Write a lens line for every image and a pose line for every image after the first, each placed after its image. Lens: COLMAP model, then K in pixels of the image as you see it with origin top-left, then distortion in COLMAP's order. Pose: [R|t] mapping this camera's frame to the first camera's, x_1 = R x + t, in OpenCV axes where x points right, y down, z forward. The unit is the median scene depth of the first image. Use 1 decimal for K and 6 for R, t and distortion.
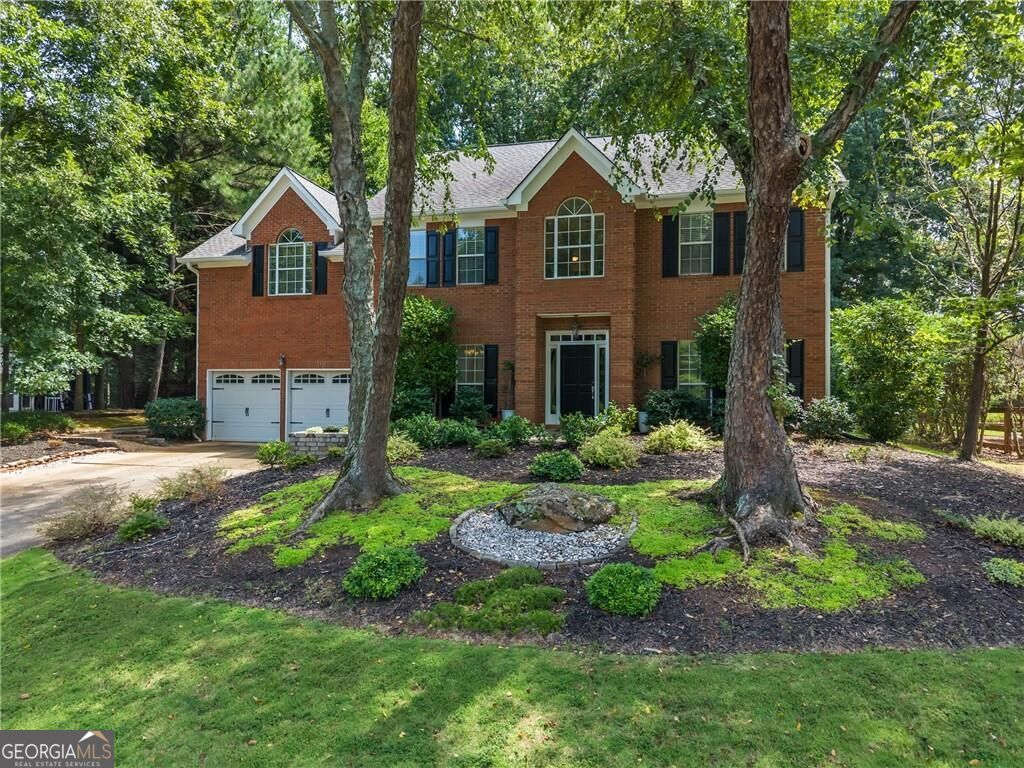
lens RADIAL K [[695.8, 0, 512.0], [0, 695.8, 384.0], [0, 0, 1]] dist [0.056421, -0.003913]
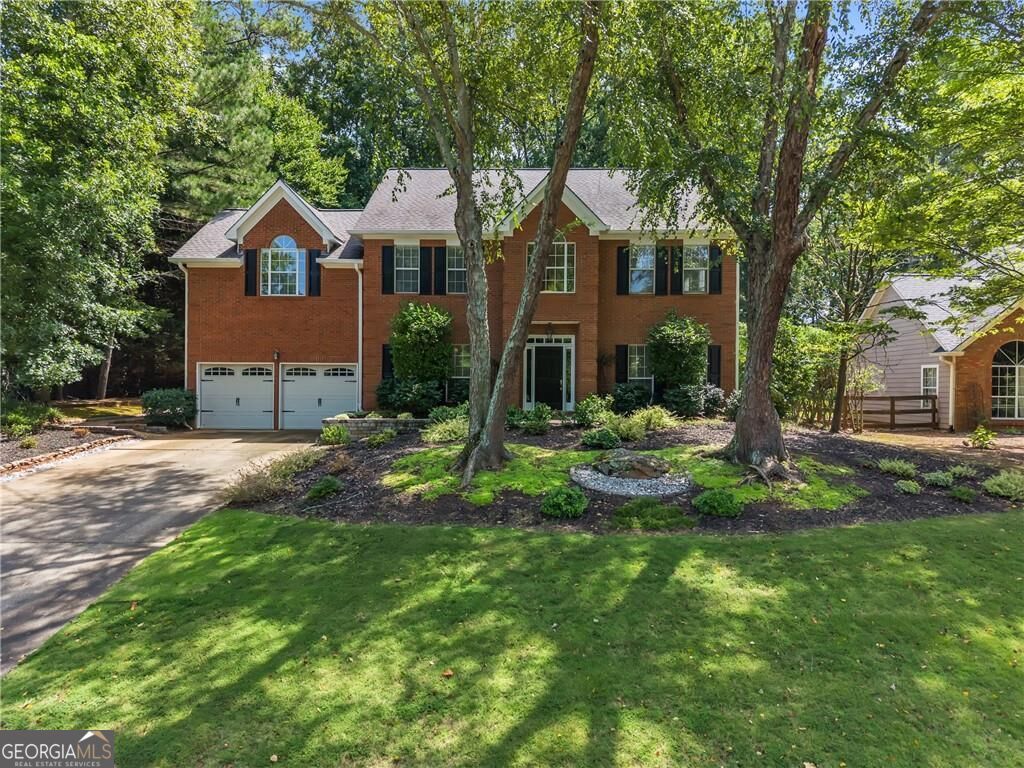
lens RADIAL K [[695.8, 0, 512.0], [0, 695.8, 384.0], [0, 0, 1]] dist [0.056421, -0.003913]
pose [[0.972578, 0.002453, 0.232566, -0.250783], [-0.005811, 0.999889, 0.013755, -0.006005], [-0.232506, -0.014729, 0.972483, -0.182184]]
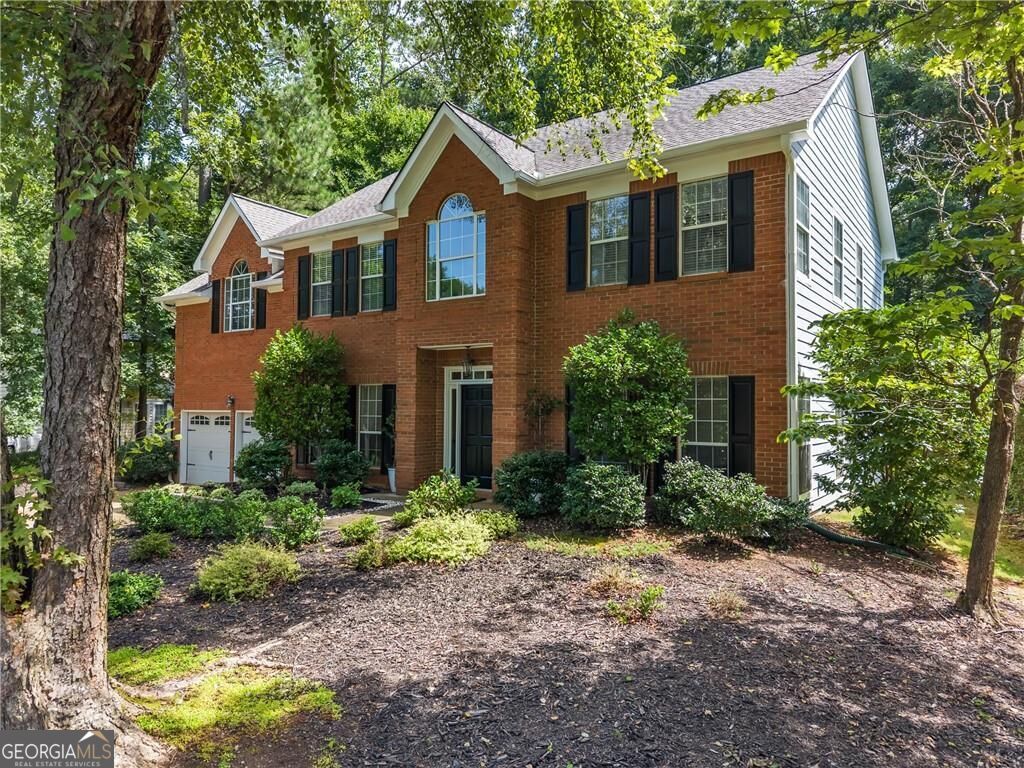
lens RADIAL K [[695.8, 0, 512.0], [0, 695.8, 384.0], [0, 0, 1]] dist [0.056421, -0.003913]
pose [[0.937325, -0.012988, -0.348213, 0.387653], [0.006277, 0.999772, -0.020392, -0.039906], [0.348399, 0.016928, 0.937194, 0.288963]]
